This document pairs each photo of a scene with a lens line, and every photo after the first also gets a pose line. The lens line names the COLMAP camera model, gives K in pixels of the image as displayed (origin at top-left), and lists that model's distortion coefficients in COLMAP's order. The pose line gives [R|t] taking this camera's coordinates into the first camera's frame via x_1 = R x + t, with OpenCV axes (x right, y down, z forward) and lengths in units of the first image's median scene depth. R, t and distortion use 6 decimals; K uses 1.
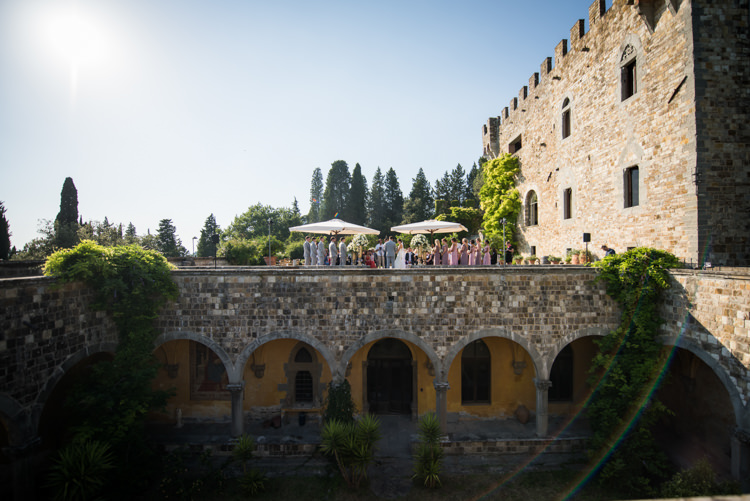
lens RADIAL K [[329.5, 0, 374.5], [0, 329.5, 258.1], [0, 0, 1]] dist [-0.019232, -0.001989]
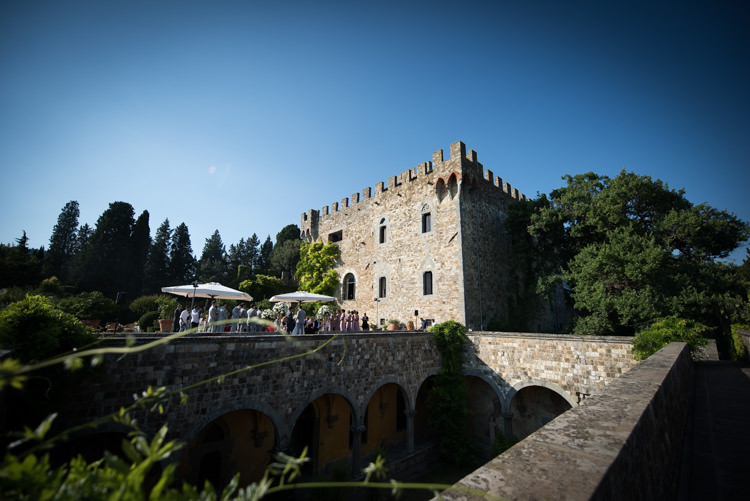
lens RADIAL K [[329.5, 0, 372.1], [0, 329.5, 246.5], [0, 0, 1]] dist [-0.019232, -0.001989]
pose [[0.707580, 0.170883, 0.685660, -0.731516], [-0.010548, 0.972765, -0.231551, -0.003982], [-0.706554, 0.156609, 0.690112, -0.016431]]
